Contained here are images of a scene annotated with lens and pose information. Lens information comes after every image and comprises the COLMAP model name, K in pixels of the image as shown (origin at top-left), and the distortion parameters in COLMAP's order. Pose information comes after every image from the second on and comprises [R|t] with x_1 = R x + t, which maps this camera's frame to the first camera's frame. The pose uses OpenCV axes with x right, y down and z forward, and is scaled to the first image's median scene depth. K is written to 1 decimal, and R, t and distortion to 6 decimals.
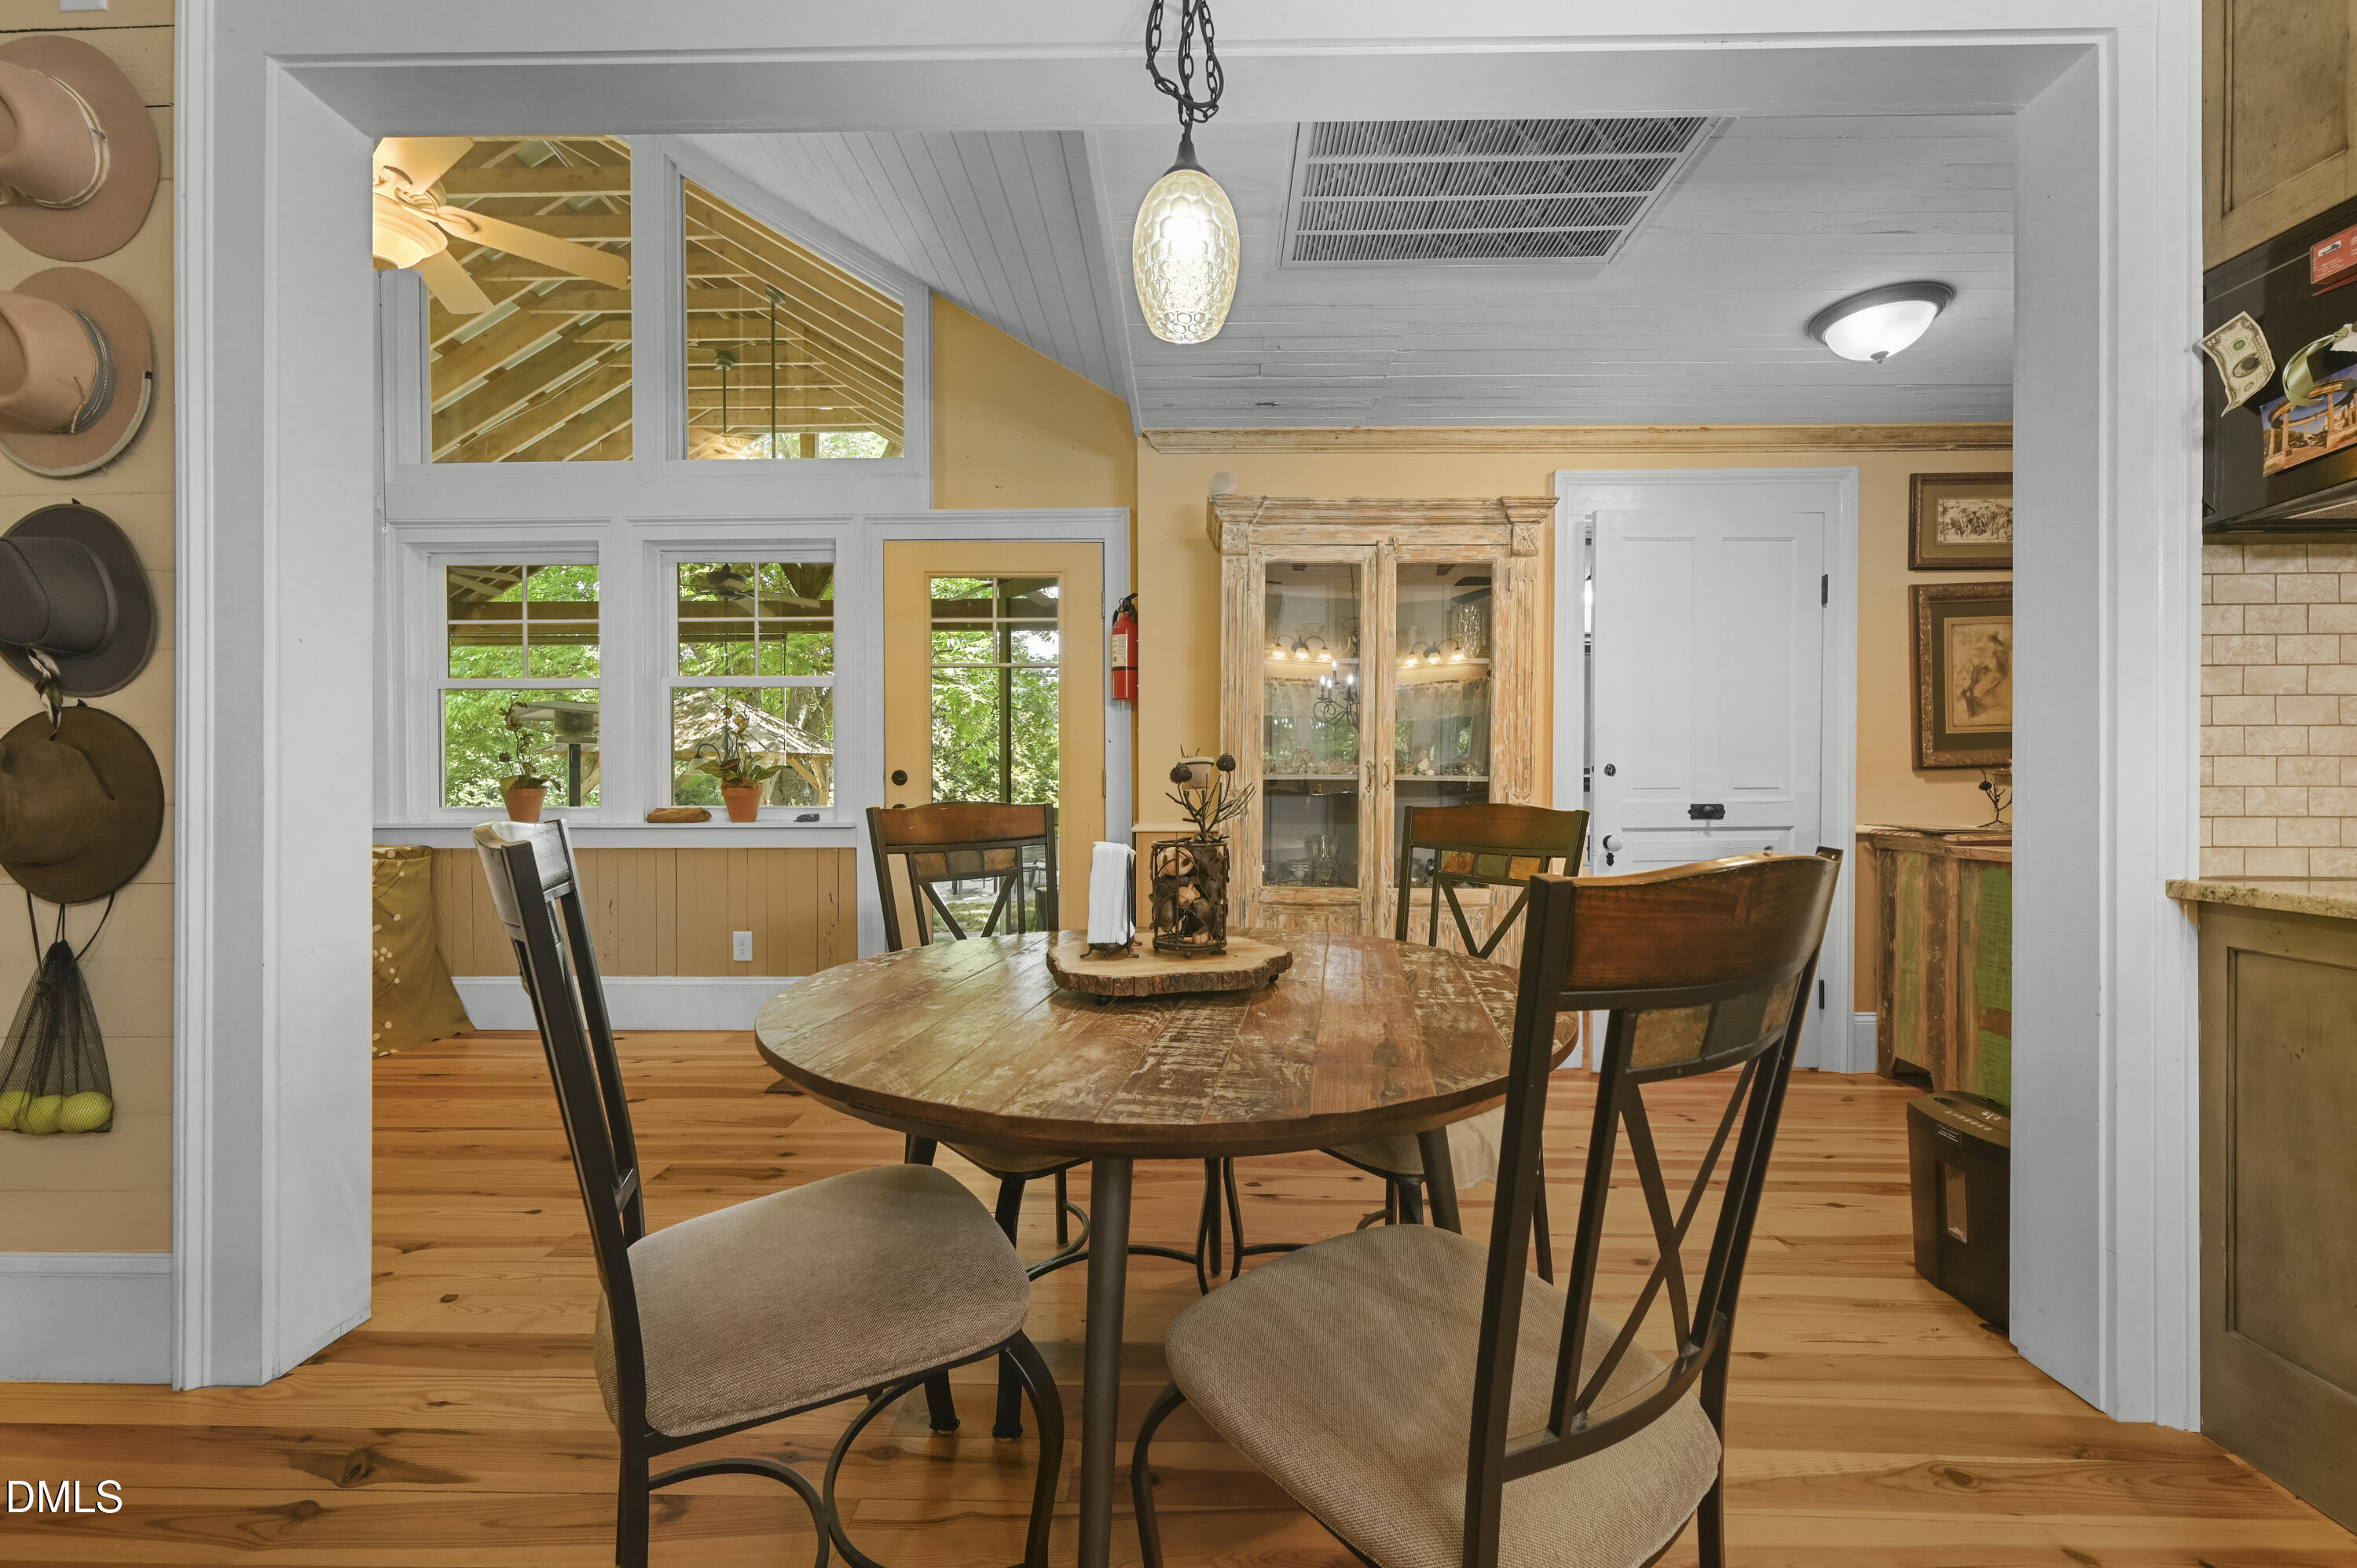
lens RADIAL K [[930.0, 0, 1182.0], [0, 930.0, 781.4], [0, 0, 1]] dist [-0.000863, -0.000081]
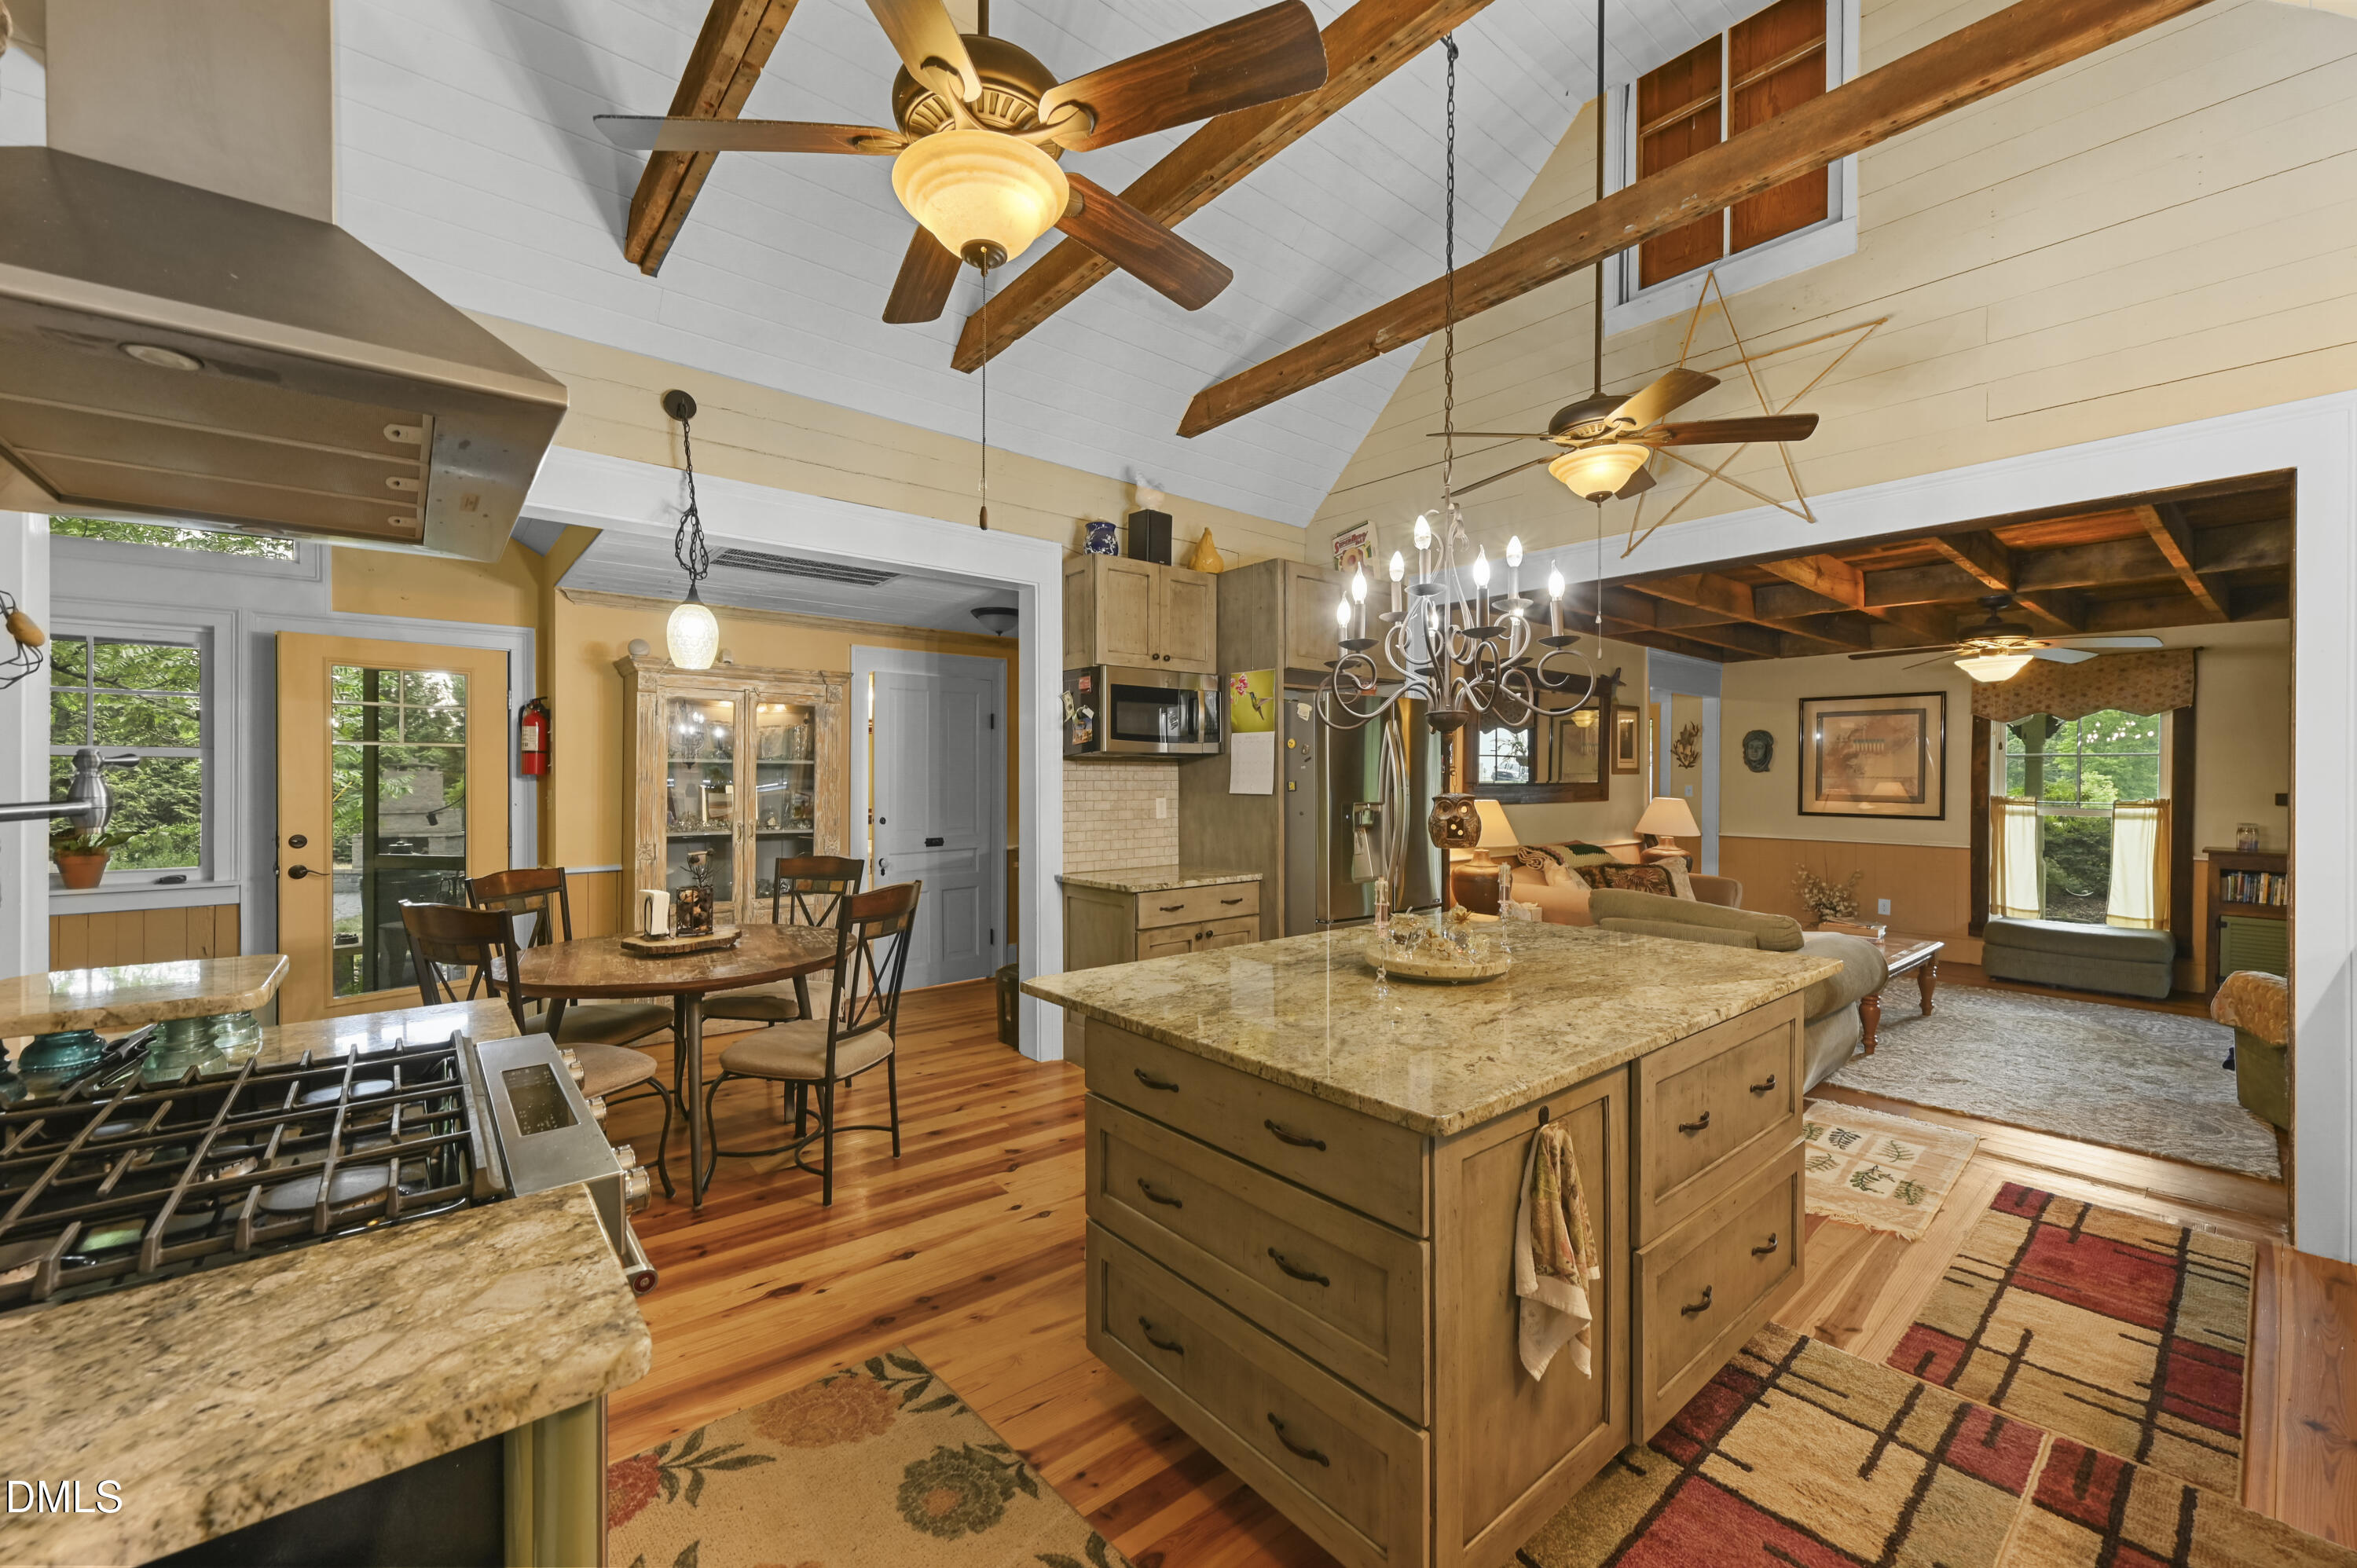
lens RADIAL K [[930.0, 0, 1182.0], [0, 930.0, 781.4], [0, 0, 1]] dist [-0.000863, -0.000081]
pose [[0.752539, -0.001580, 0.658545, -0.573949], [0.000138, 0.999997, 0.002241, -0.195069], [-0.658547, -0.001596, 0.752538, -1.474061]]
